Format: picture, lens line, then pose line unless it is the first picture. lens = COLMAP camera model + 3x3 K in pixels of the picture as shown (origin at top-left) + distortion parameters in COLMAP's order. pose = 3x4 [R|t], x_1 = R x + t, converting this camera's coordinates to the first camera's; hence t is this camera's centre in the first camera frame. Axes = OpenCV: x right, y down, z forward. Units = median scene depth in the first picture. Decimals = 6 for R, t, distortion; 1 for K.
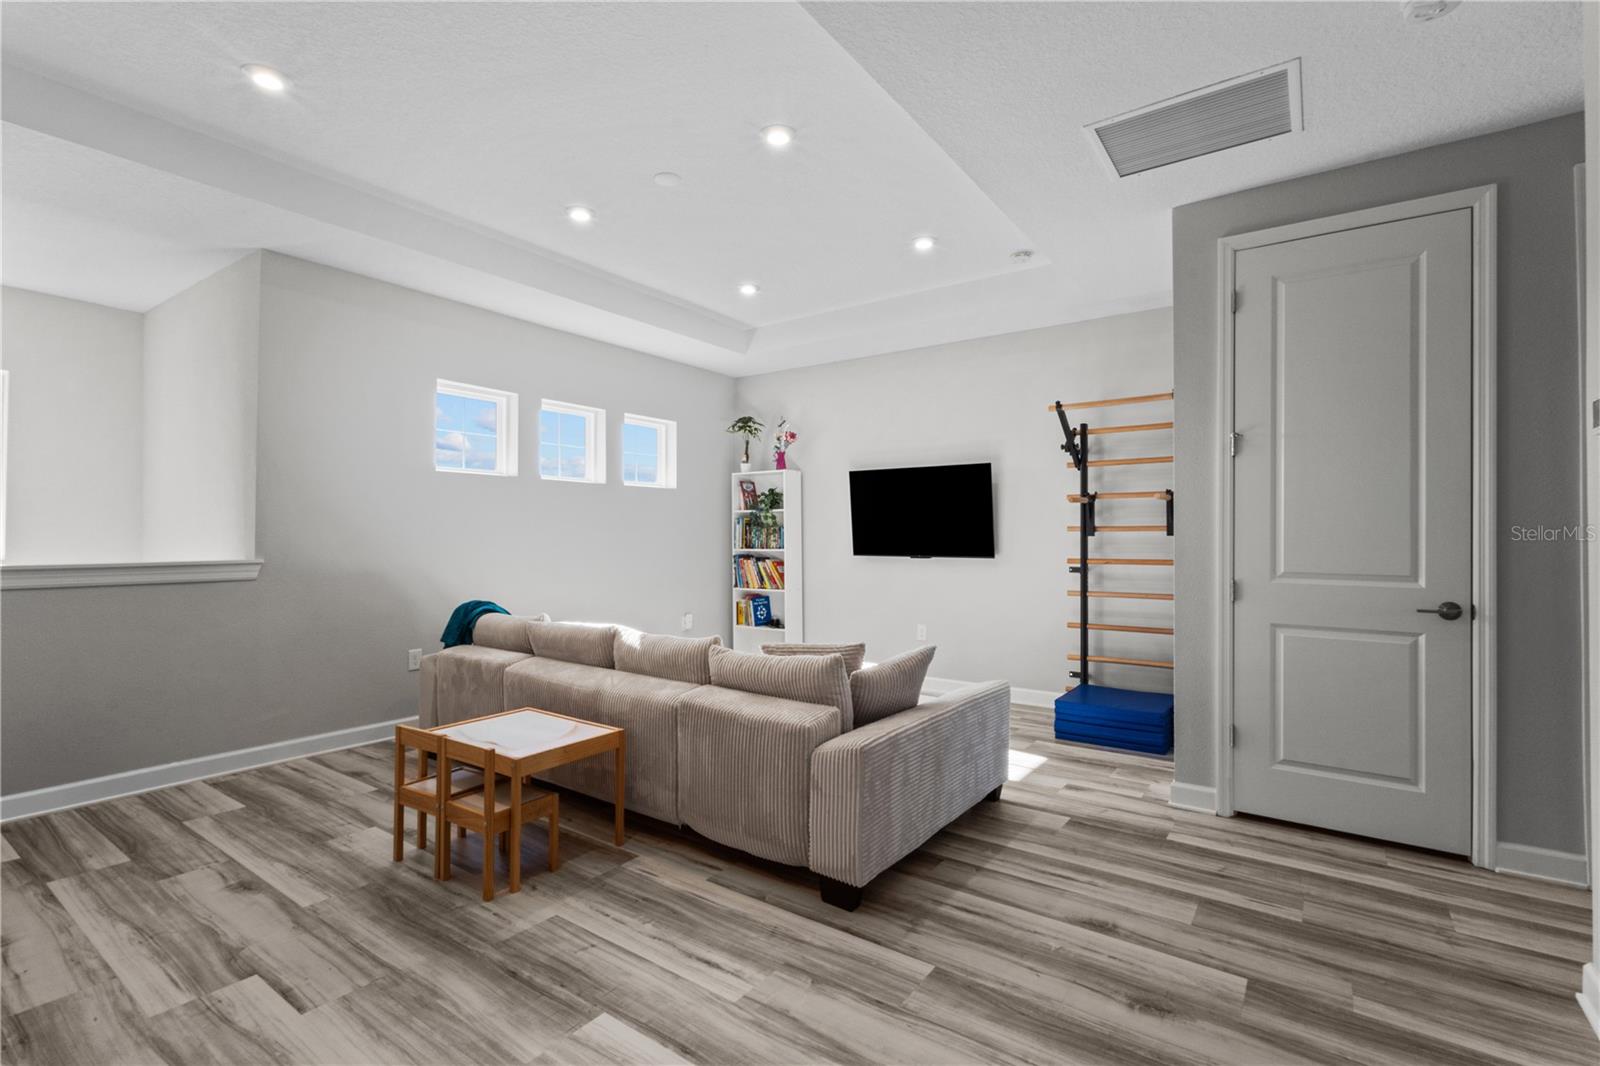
lens RADIAL K [[739.9, 0, 816.6], [0, 739.9, 537.1], [0, 0, 1]] dist [0.005147, -0.000240]
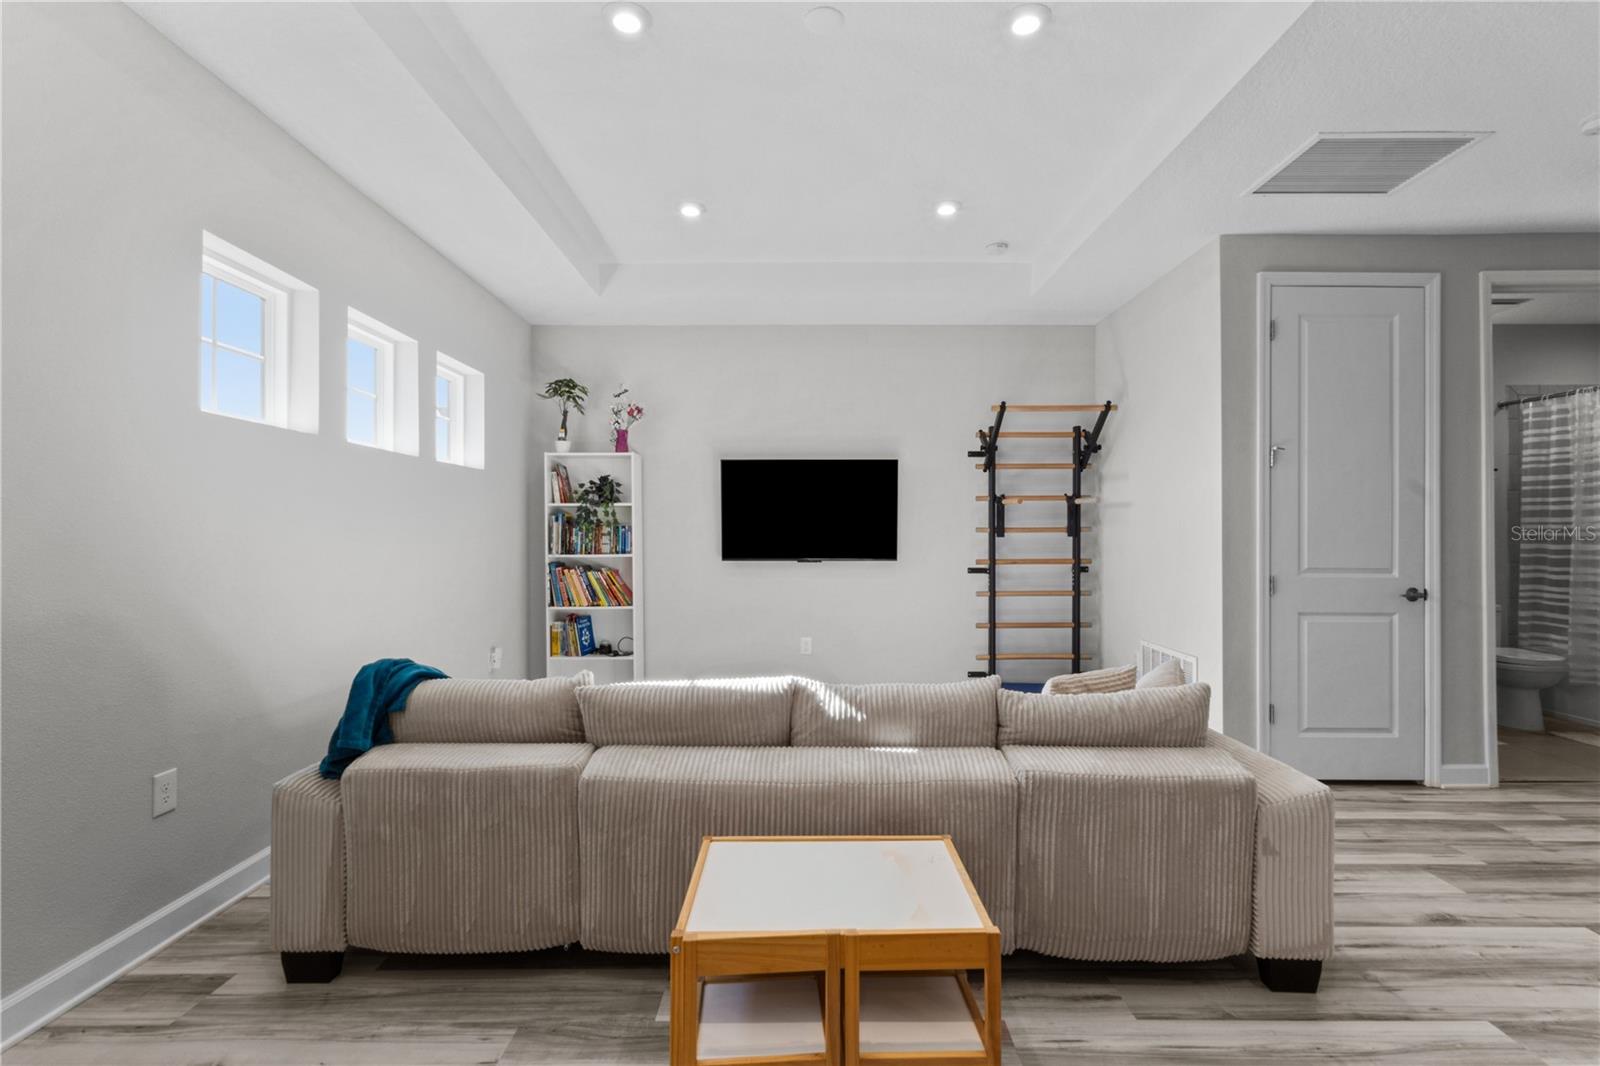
lens RADIAL K [[739.9, 0, 803.1], [0, 739.9, 539.3], [0, 0, 1]] dist [0.005147, -0.000240]
pose [[0.812891, -0.003803, 0.582404, -0.468839], [0.002009, 0.999991, 0.003726, -0.002699], [-0.582412, -0.001859, 0.812891, 0.342865]]
